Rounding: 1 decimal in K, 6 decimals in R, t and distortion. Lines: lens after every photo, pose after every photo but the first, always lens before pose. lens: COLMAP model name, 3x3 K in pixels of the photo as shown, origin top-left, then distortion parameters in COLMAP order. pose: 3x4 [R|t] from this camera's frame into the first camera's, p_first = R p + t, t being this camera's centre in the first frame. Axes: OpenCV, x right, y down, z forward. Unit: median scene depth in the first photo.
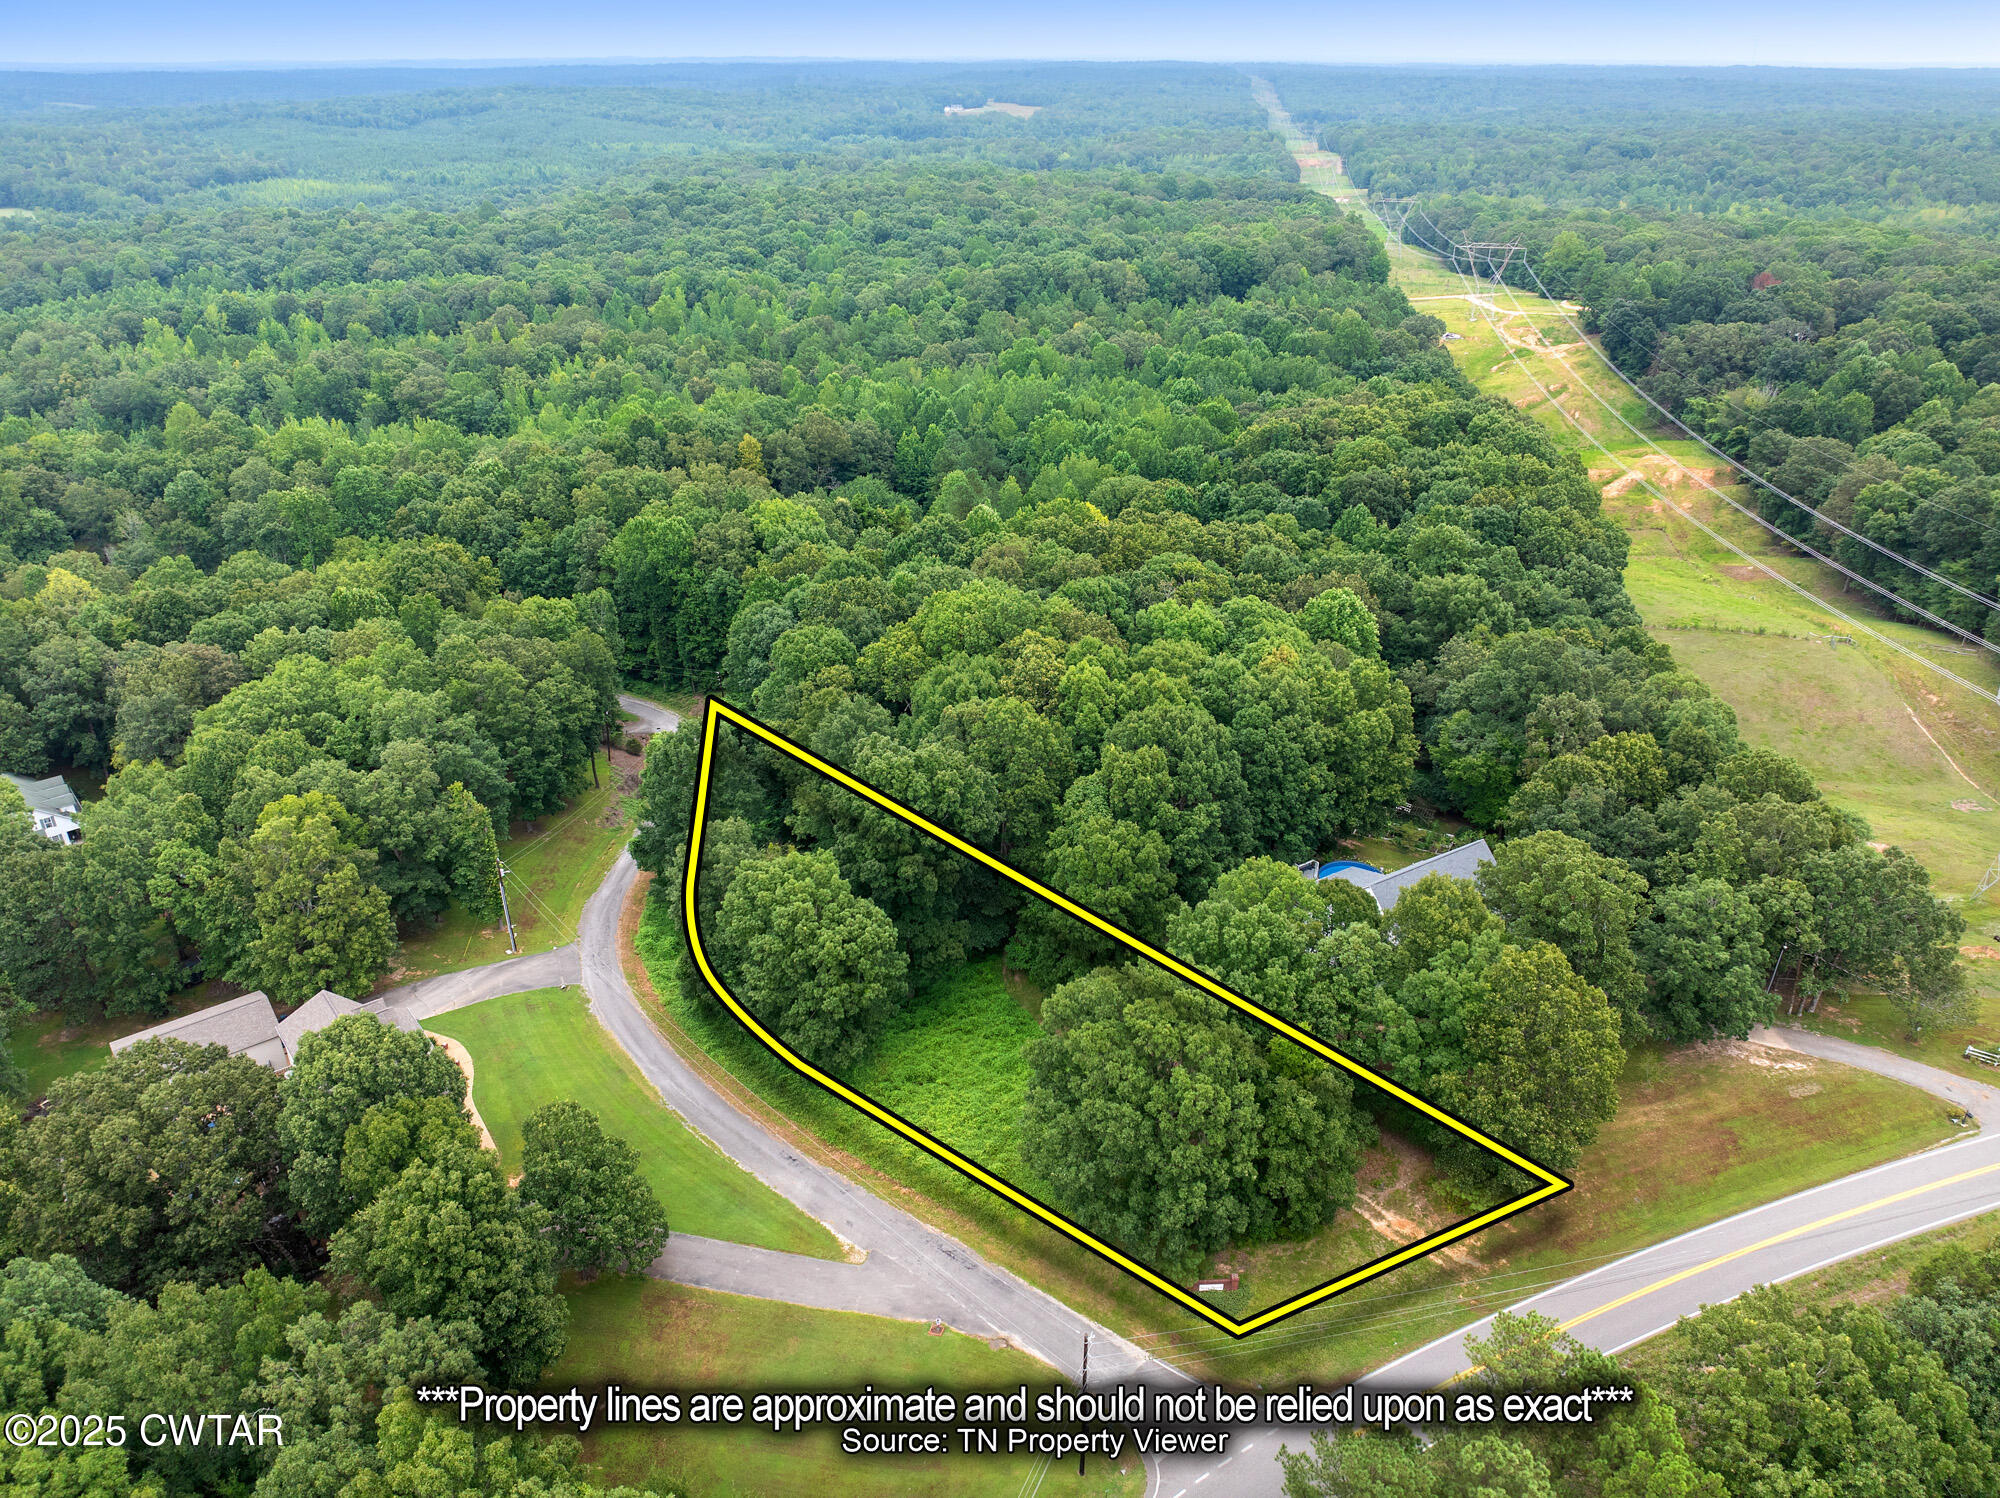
lens RADIAL K [[1402.3, 0, 1000.0], [0, 1402.3, 753.4], [0, 0, 1]] dist [-0.036302, 0.000624]
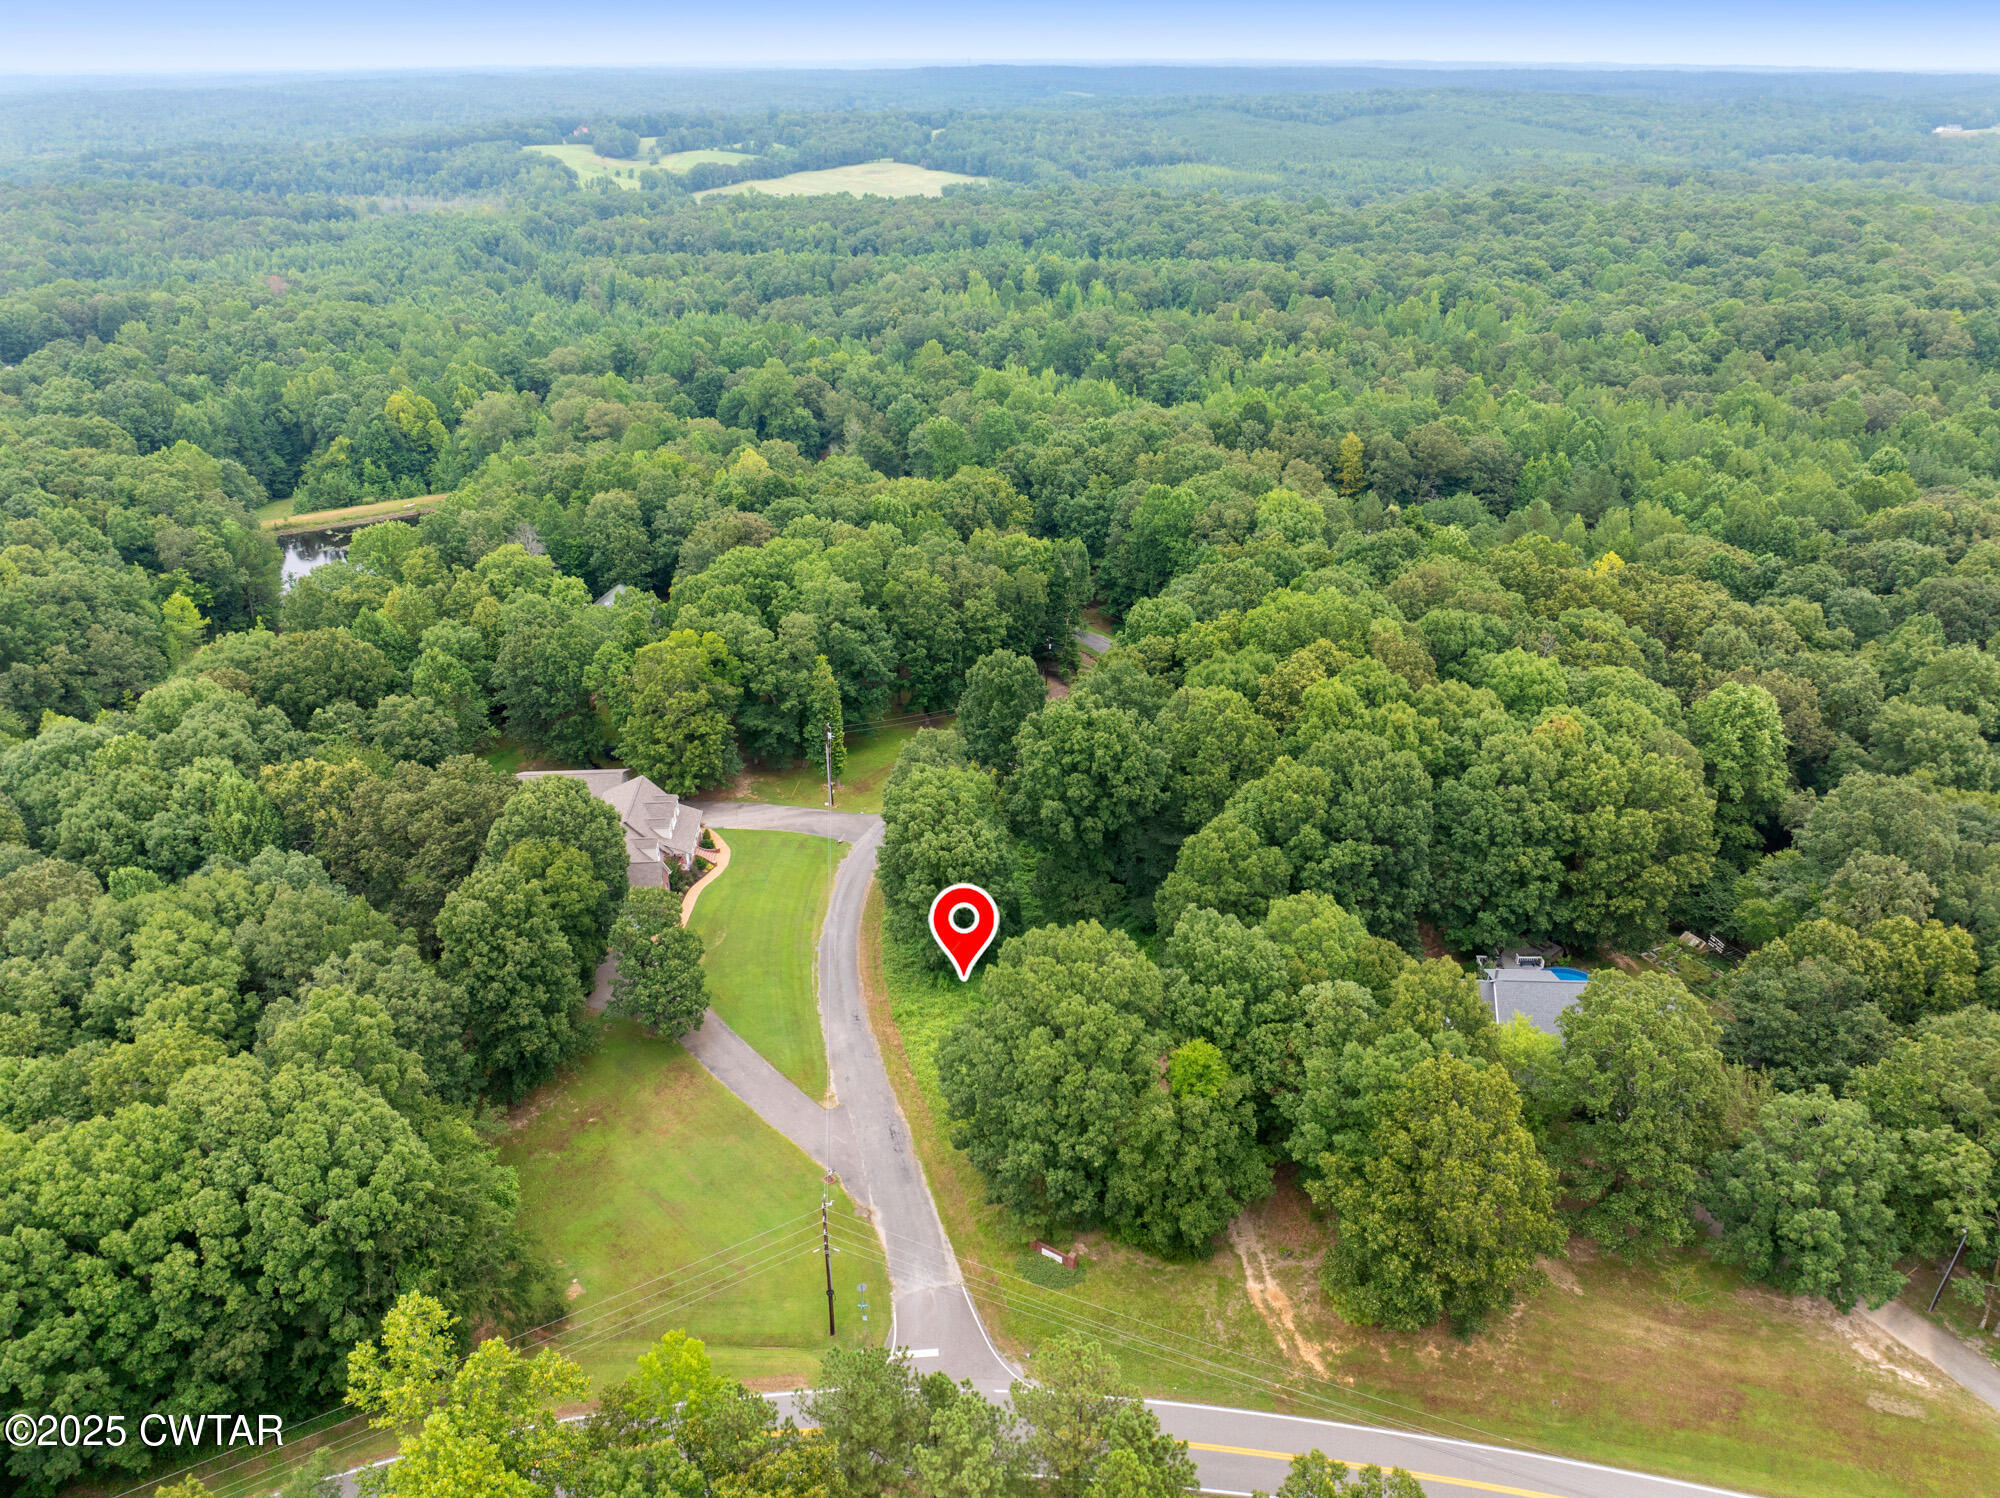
lens RADIAL K [[1402.3, 0, 999.4], [0, 1402.3, 746.0], [0, 0, 1]] dist [-0.036302, 0.000624]
pose [[0.815647, 0.256005, -0.518828, 0.173745], [-0.259189, 0.963436, 0.067918, -0.011554], [0.517244, 0.079078, 0.852177, 0.024262]]
